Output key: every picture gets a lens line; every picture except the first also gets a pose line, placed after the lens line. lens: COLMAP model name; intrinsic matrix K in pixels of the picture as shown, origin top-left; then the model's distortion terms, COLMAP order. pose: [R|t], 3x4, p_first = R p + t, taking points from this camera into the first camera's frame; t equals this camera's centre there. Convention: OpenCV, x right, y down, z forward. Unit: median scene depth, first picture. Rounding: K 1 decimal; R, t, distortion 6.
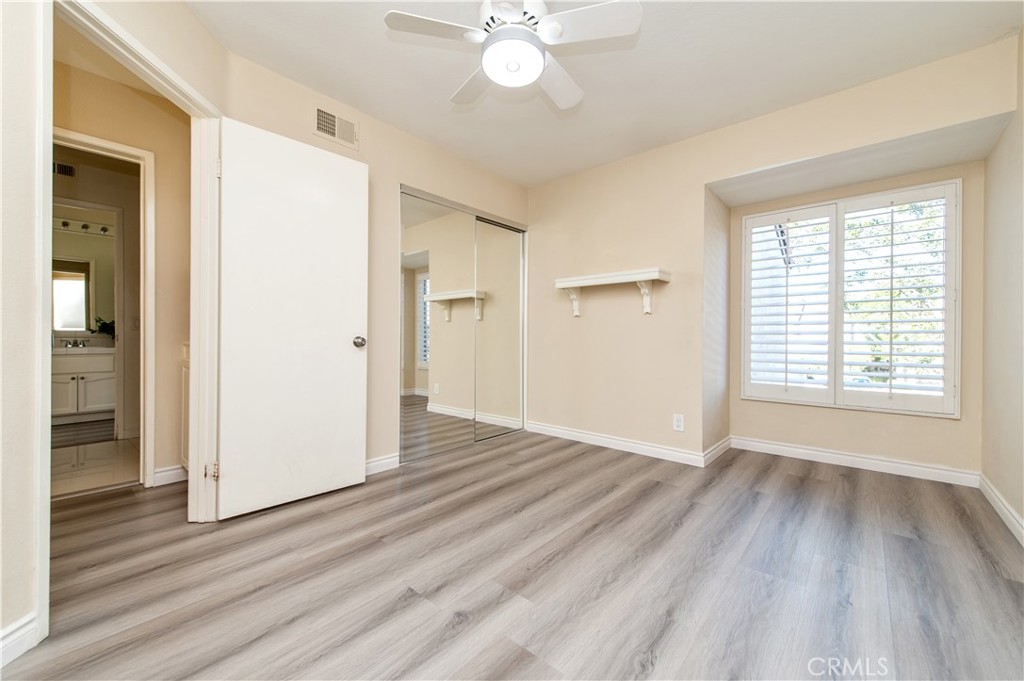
lens RADIAL K [[399.8, 0, 513.2], [0, 399.8, 337.6], [0, 0, 1]] dist [0.005105, -0.000376]
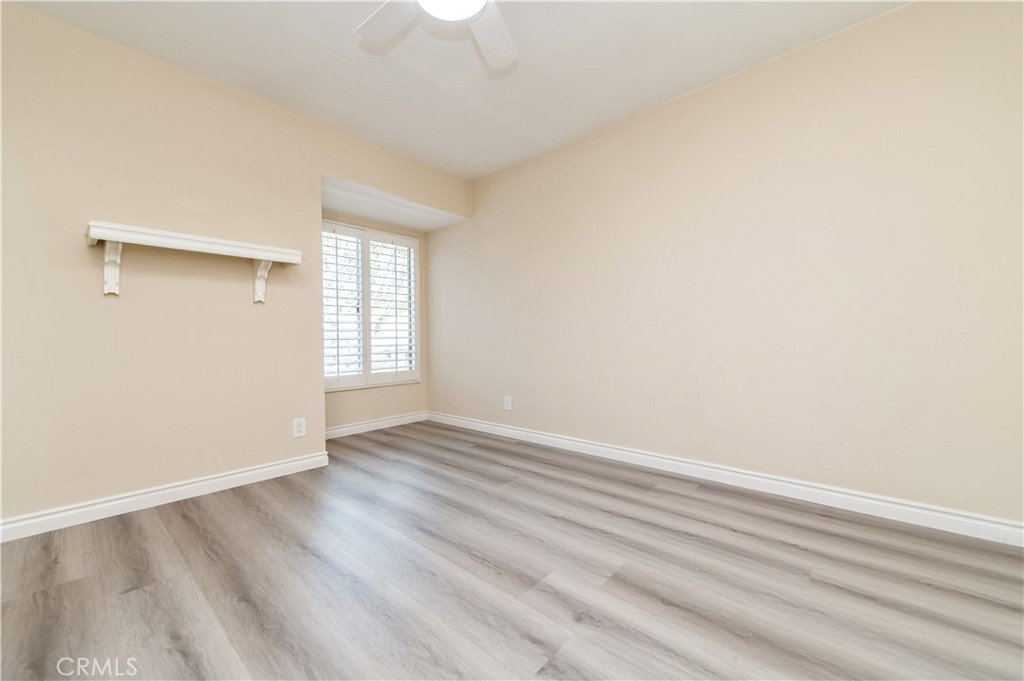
lens RADIAL K [[399.8, 0, 513.2], [0, 399.8, 337.6], [0, 0, 1]] dist [0.005105, -0.000376]
pose [[0.005301, -0.001570, 0.999985, -0.533113], [0.009994, 0.999949, 0.001517, 0.016434], [-0.999936, 0.009986, 0.005317, 0.569966]]
